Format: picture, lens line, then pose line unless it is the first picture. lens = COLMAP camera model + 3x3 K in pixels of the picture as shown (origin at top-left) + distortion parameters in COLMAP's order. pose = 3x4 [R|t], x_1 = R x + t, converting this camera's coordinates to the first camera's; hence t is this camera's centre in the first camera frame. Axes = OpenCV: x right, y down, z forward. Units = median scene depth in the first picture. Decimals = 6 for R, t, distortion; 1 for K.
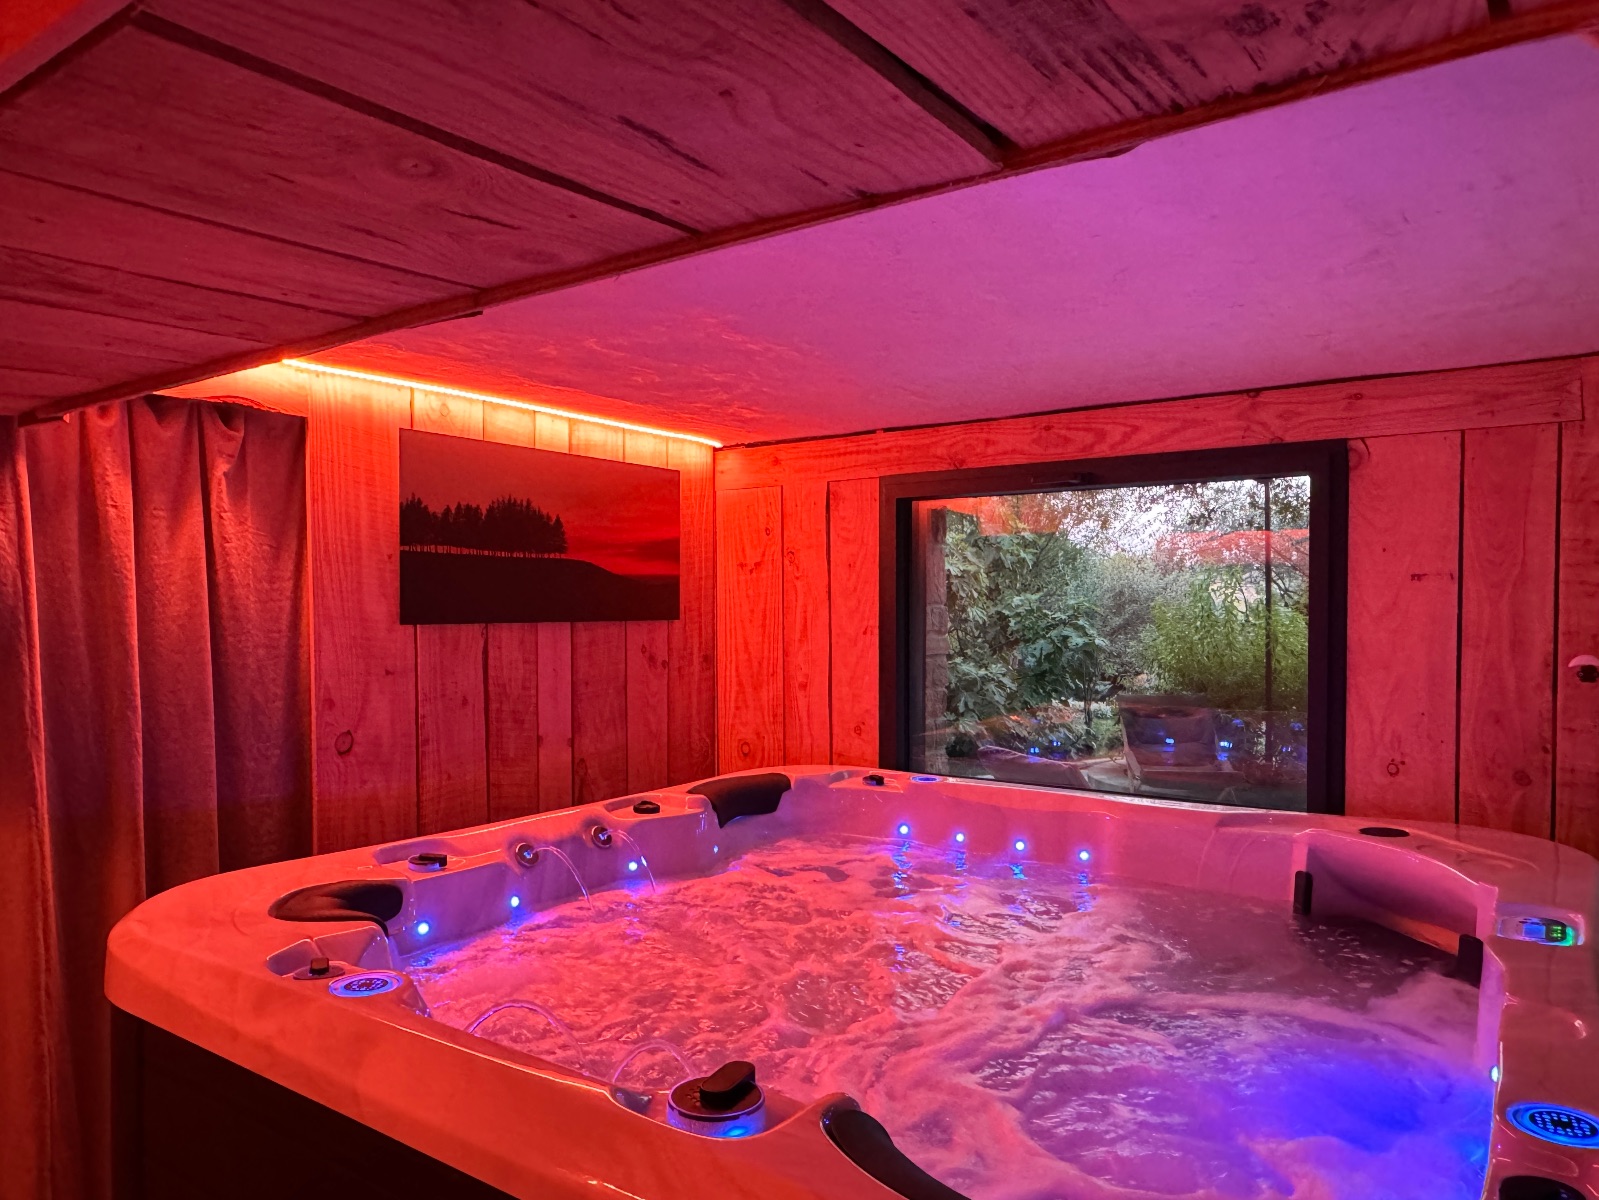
lens RADIAL K [[1074.1, 0, 795.0], [0, 1074.1, 658.1], [0, 0, 1]] dist [-0.017343, 0.023962]
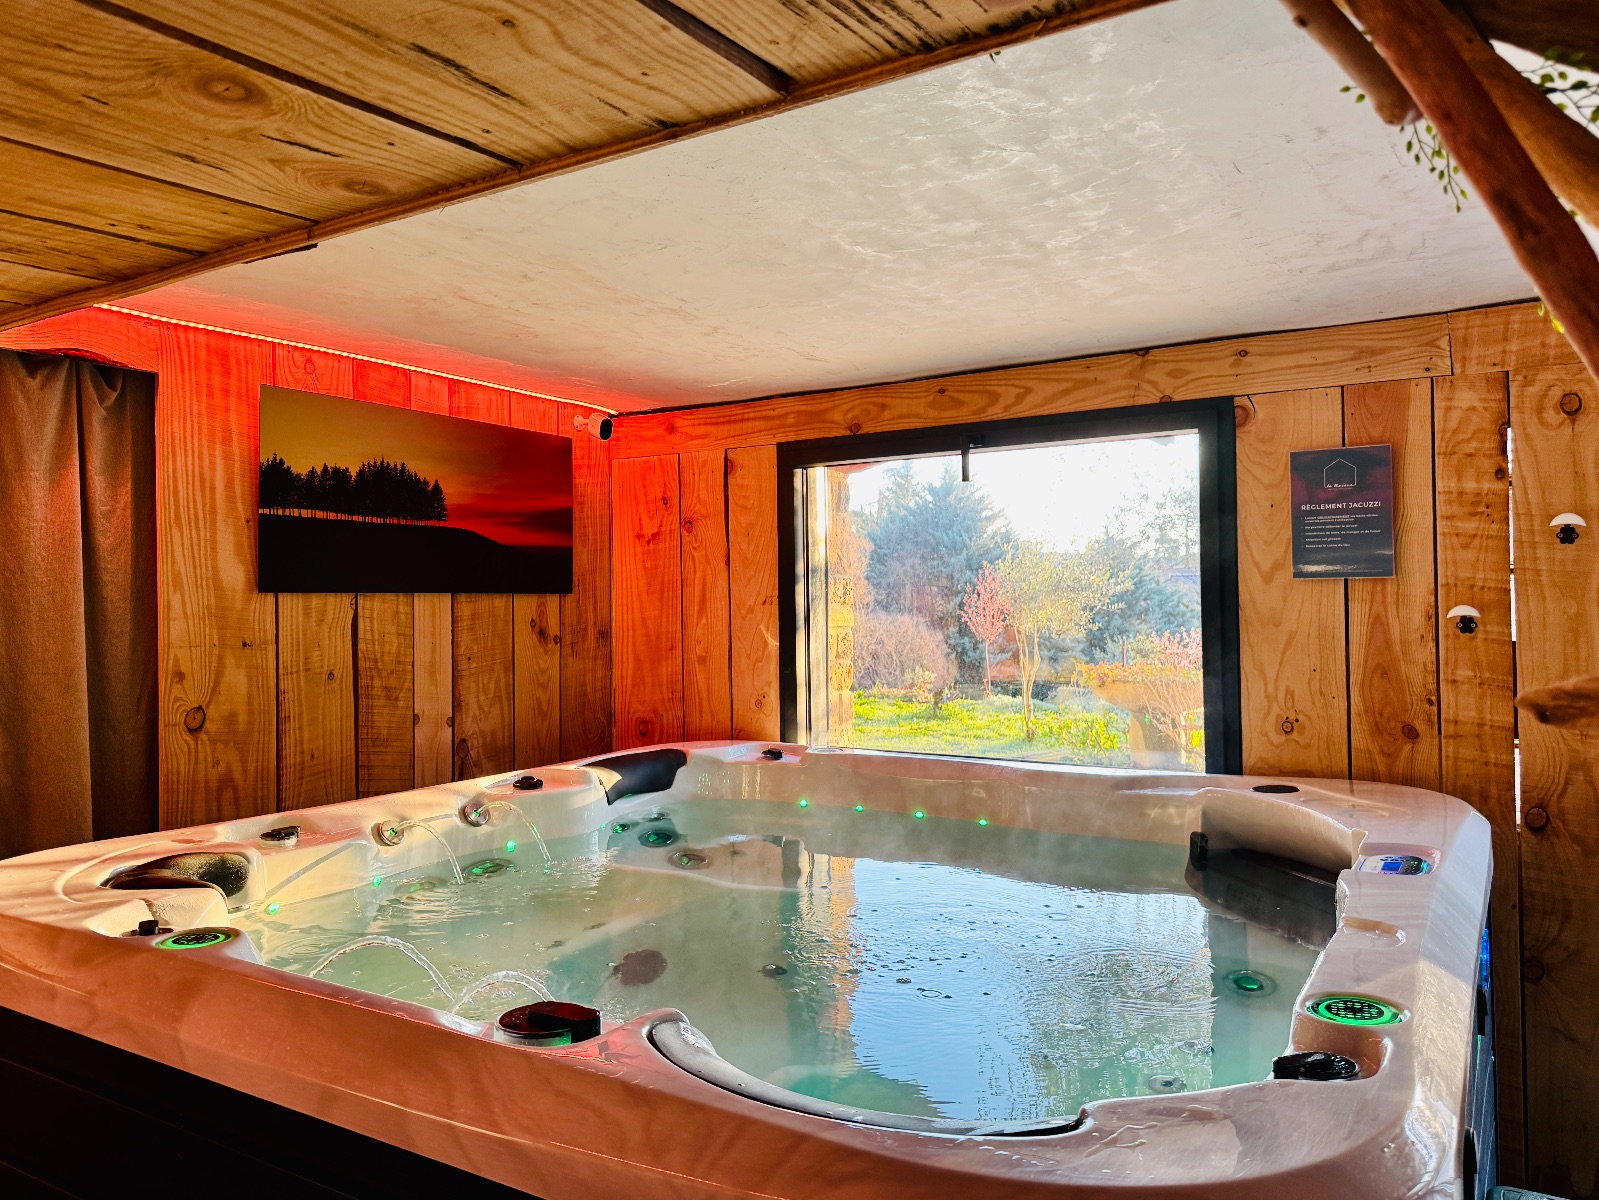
lens RADIAL K [[1151.7, 0, 796.9], [0, 1151.7, 602.5], [0, 0, 1]] dist [0.064769, -0.067621]
pose [[0.998152, -0.009835, 0.059967, 0.044479], [0.012700, 0.998787, -0.047578, 0.035063], [-0.059426, 0.048252, 0.997066, -0.049745]]
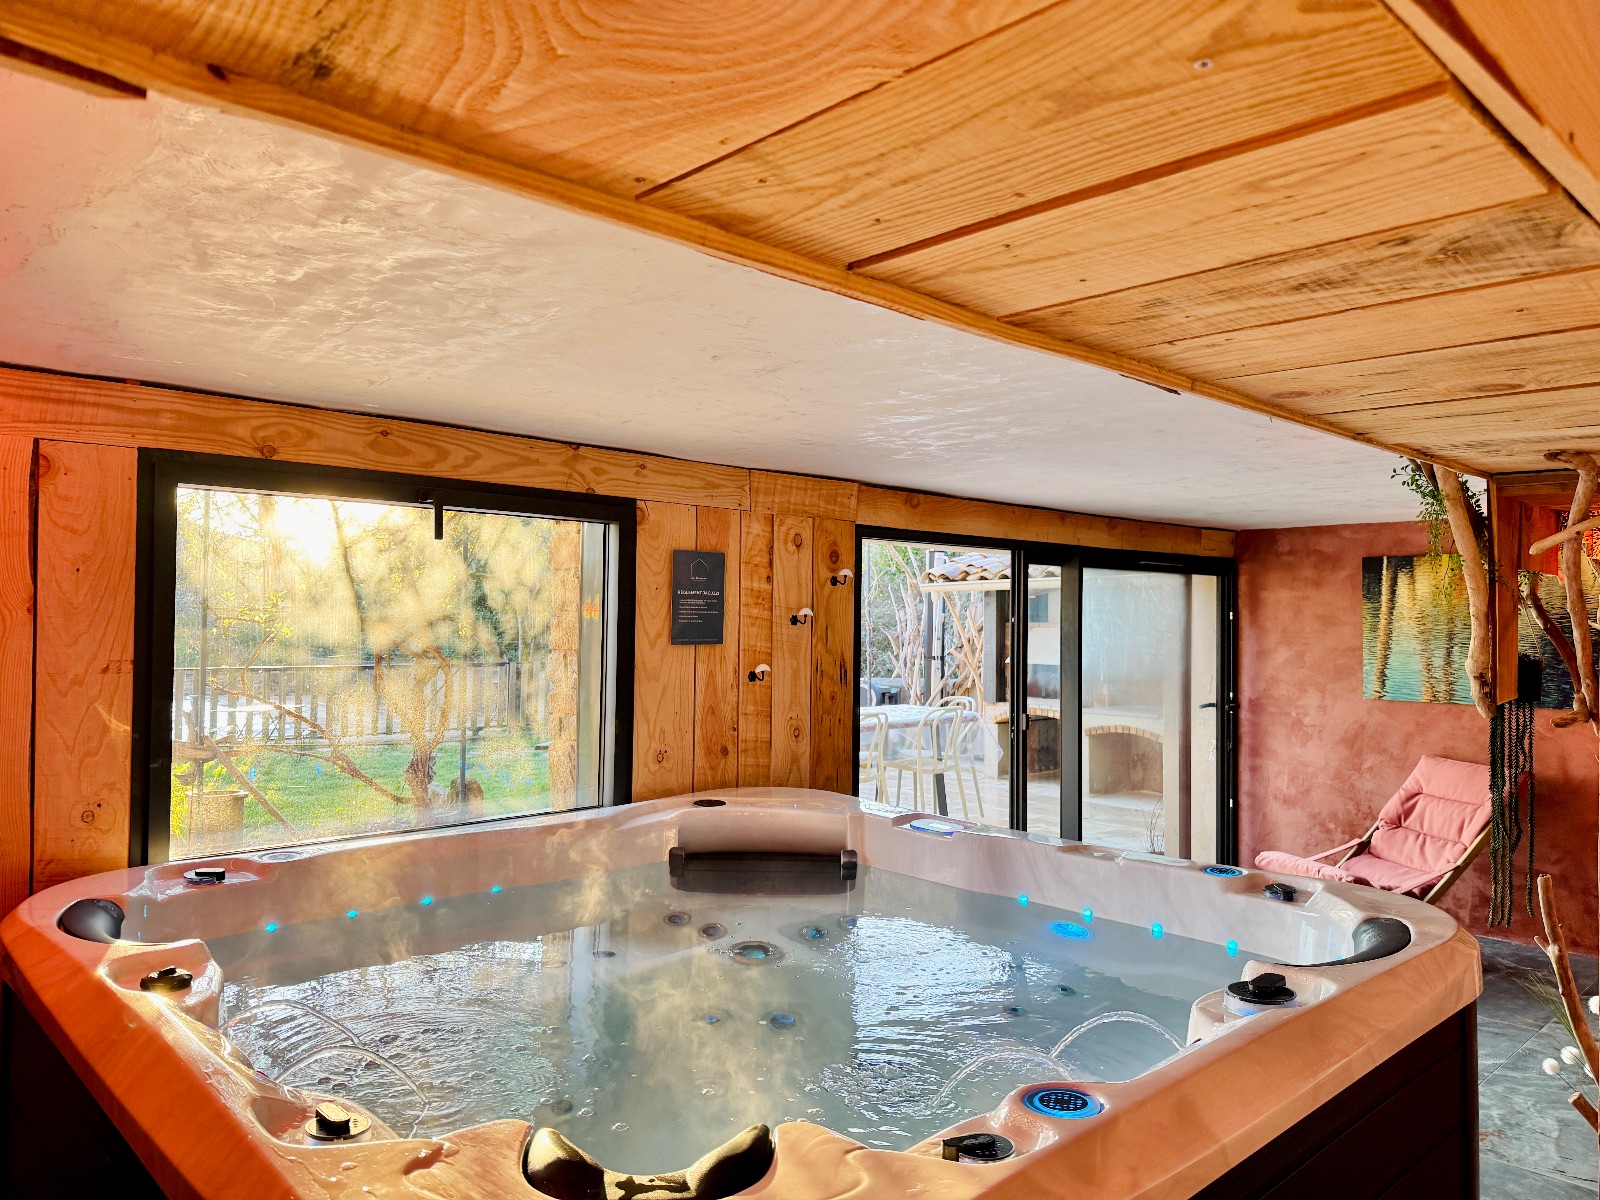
lens RADIAL K [[1152.4, 0, 783.9], [0, 1152.4, 604.4], [0, 0, 1]] dist [0.064769, -0.067621]
pose [[0.166902, 0.015888, 0.985845, -0.815188], [0.037206, 0.999057, -0.022400, -0.046064], [-0.985271, 0.040418, 0.166153, 0.632546]]
